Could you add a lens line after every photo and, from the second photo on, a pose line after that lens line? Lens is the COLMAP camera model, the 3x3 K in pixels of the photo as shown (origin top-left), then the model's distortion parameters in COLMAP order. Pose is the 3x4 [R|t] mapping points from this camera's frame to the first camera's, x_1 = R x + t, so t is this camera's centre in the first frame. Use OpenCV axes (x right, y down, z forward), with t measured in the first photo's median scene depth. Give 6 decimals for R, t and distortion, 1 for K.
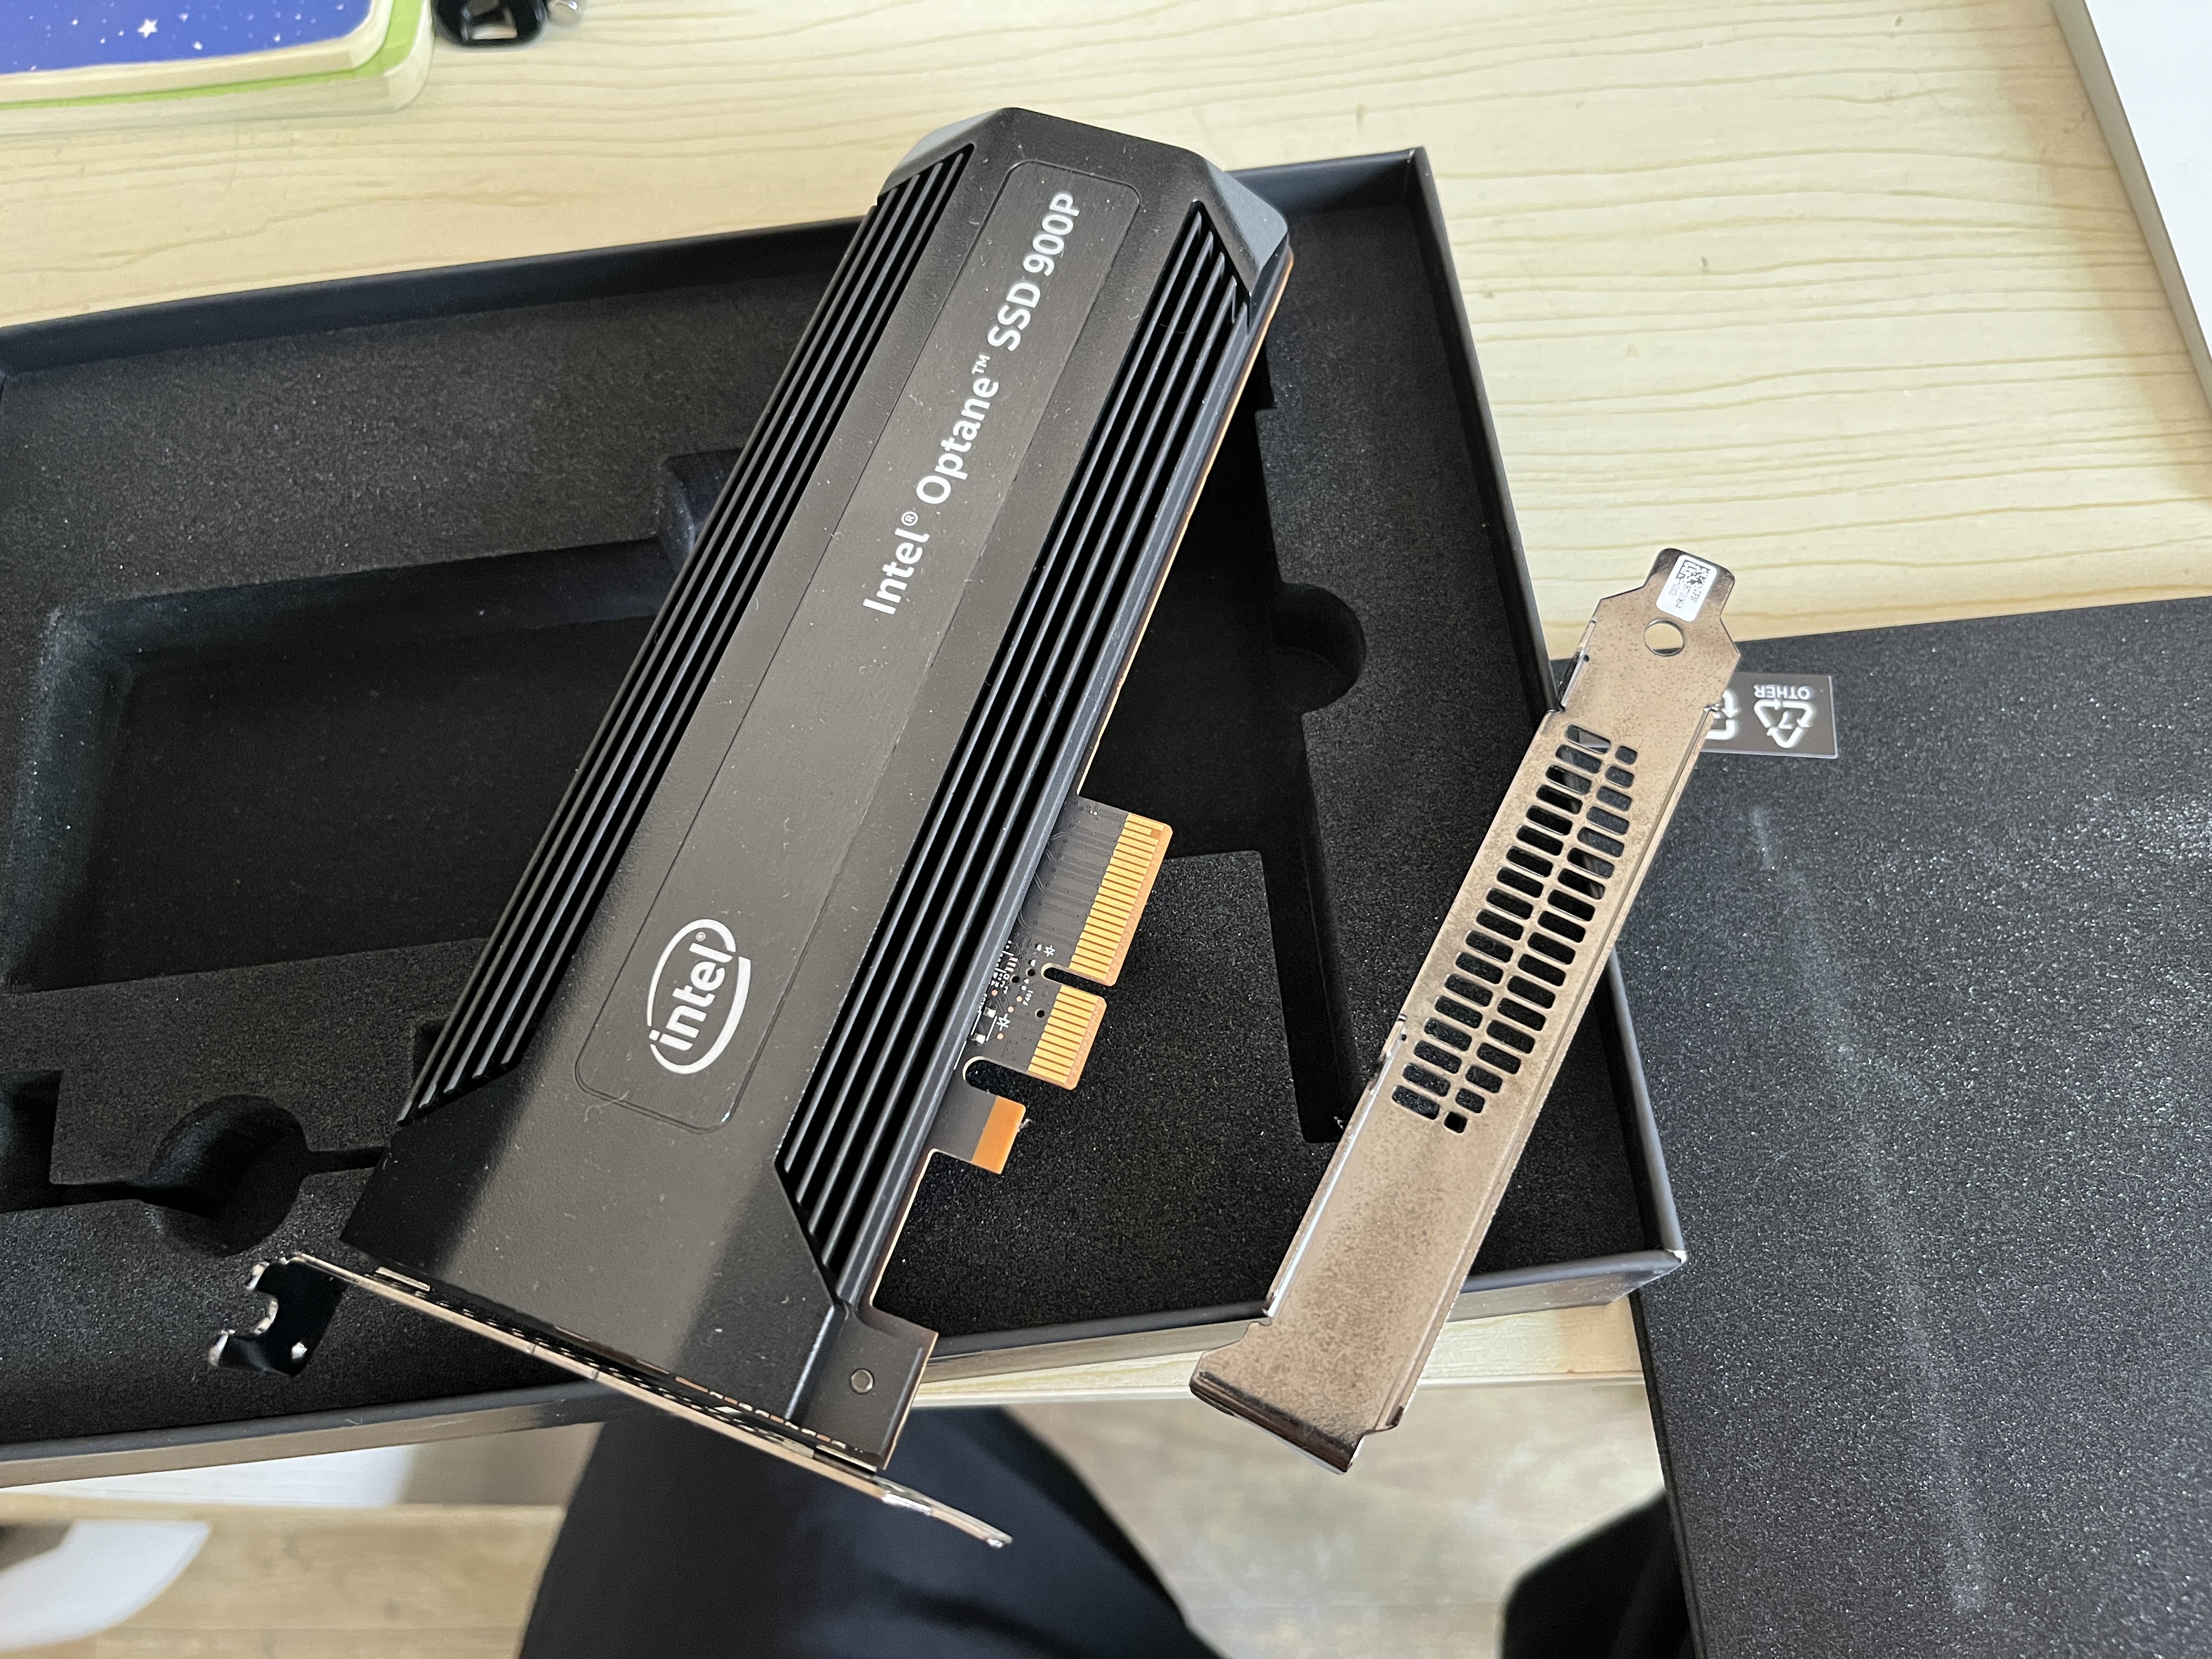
lens RADIAL K [[1705.3, 0, 1093.2], [0, 1705.3, 826.6], [0, 0, 1]] dist [0.001259, -0.042412]
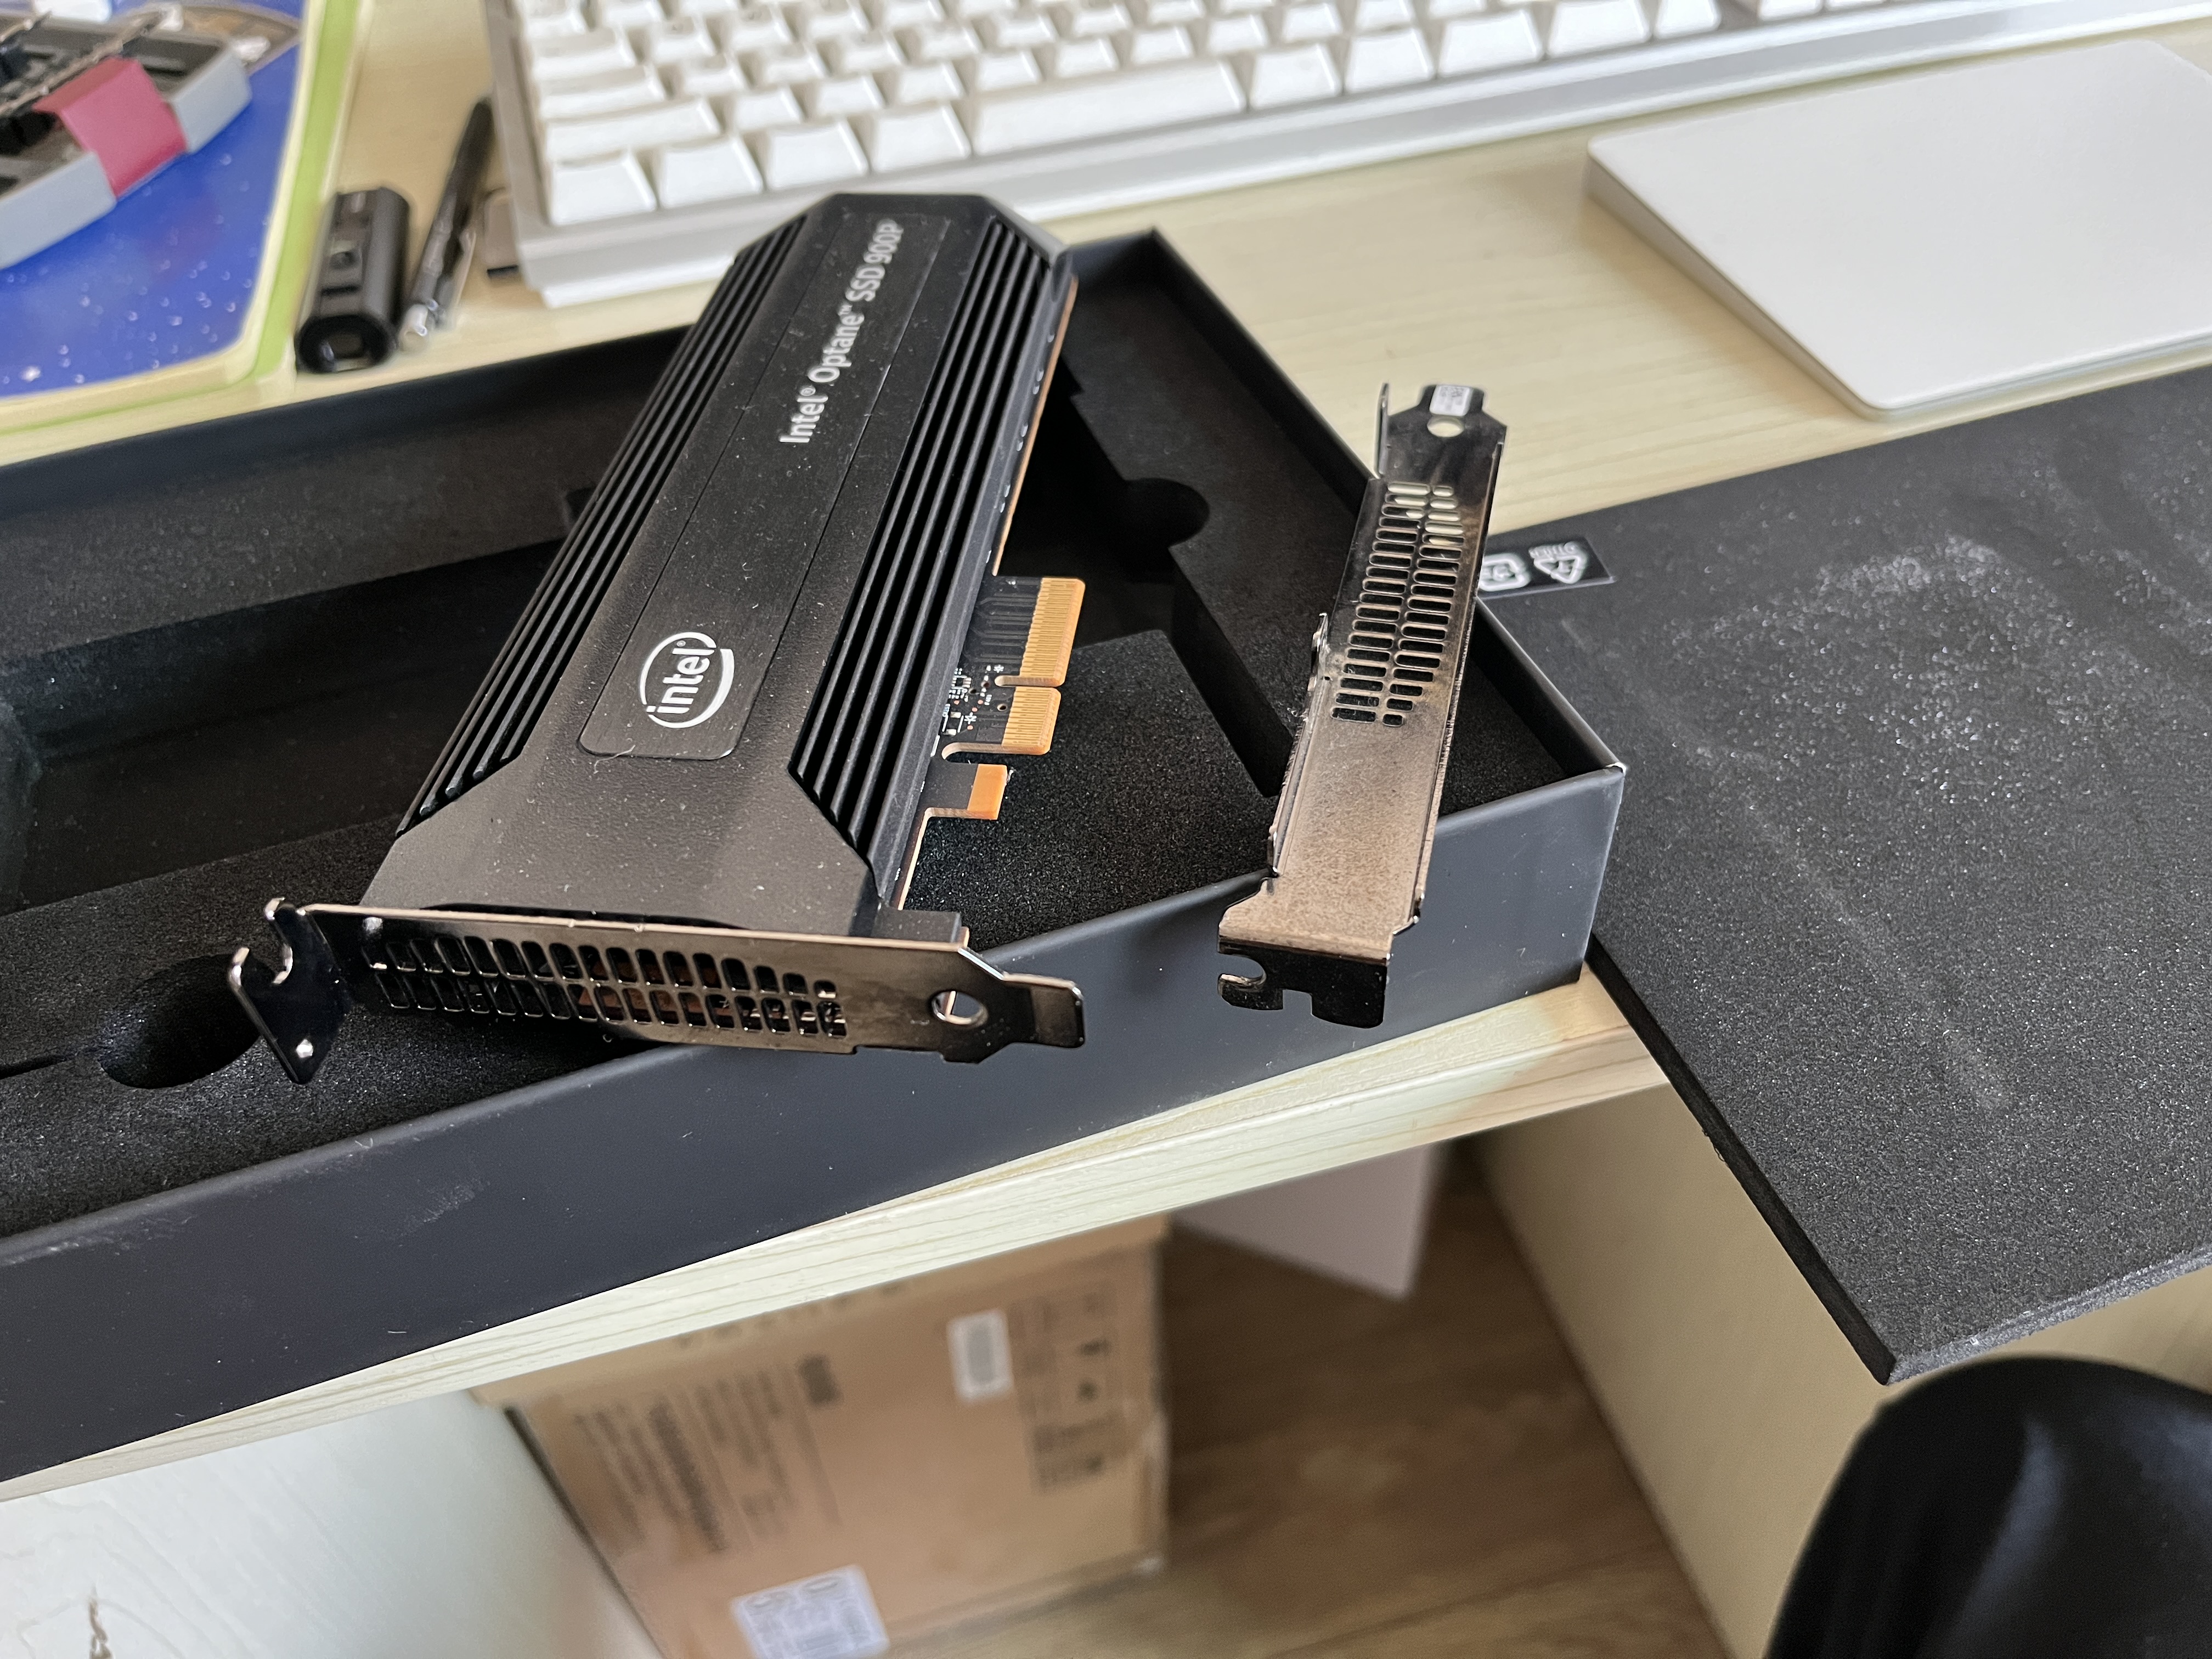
lens RADIAL K [[1688.9, 0, 1113.5], [0, 1688.9, 830.3], [0, 0, 1]] dist [-0.007511, -0.017631]
pose [[0.971572, -0.159846, 0.174632, -0.160426], [0.215797, 0.901307, -0.375603, 0.591941], [-0.097359, 0.402611, 0.910179, 0.052034]]
